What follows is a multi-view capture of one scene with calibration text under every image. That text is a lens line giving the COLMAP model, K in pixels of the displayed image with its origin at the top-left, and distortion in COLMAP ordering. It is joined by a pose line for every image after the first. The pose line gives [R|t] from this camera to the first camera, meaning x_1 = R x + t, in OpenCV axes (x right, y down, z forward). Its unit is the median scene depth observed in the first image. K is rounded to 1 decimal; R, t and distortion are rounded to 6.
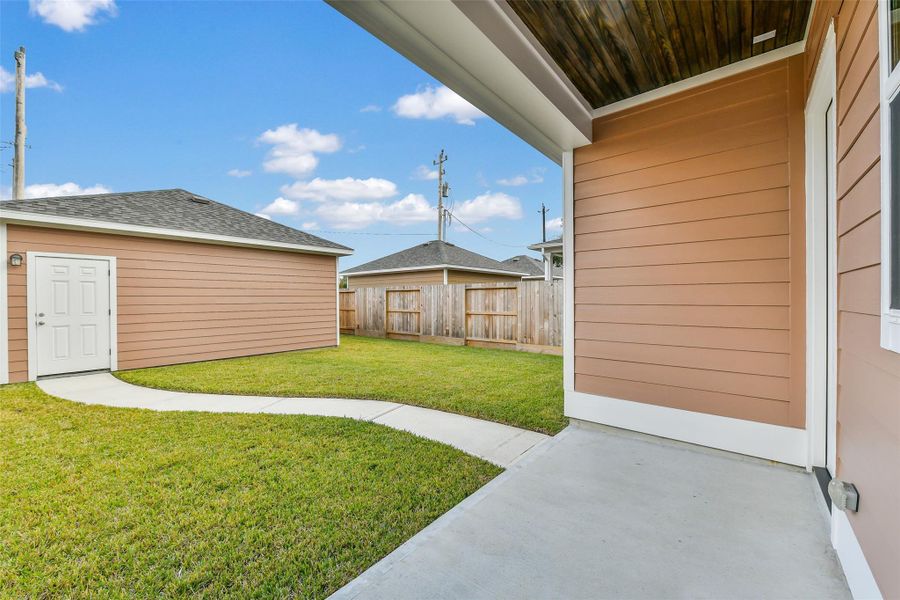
lens RADIAL K [[370.9, 0, 449.8], [0, 370.9, 300.1], [0, 0, 1]] dist [-0.003002, 0.000480]
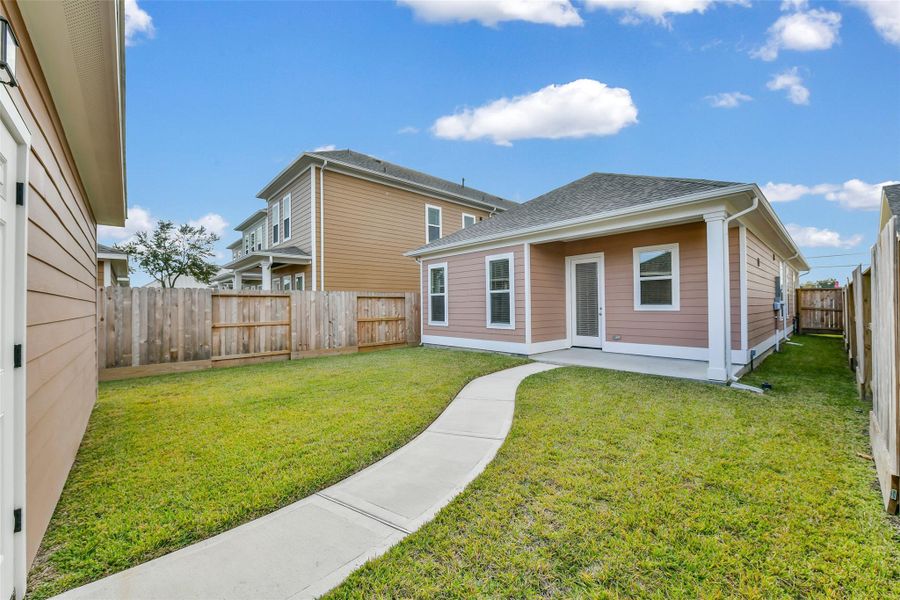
lens RADIAL K [[349.2, 0, 450.2], [0, 349.2, 302.5], [0, 0, 1]] dist [0.011320, -0.001908]
pose [[0.151053, 0.013460, 0.988434, -0.632266], [0.012360, 0.999803, -0.015503, 0.003058], [-0.988448, 0.014559, 0.150857, 0.409971]]
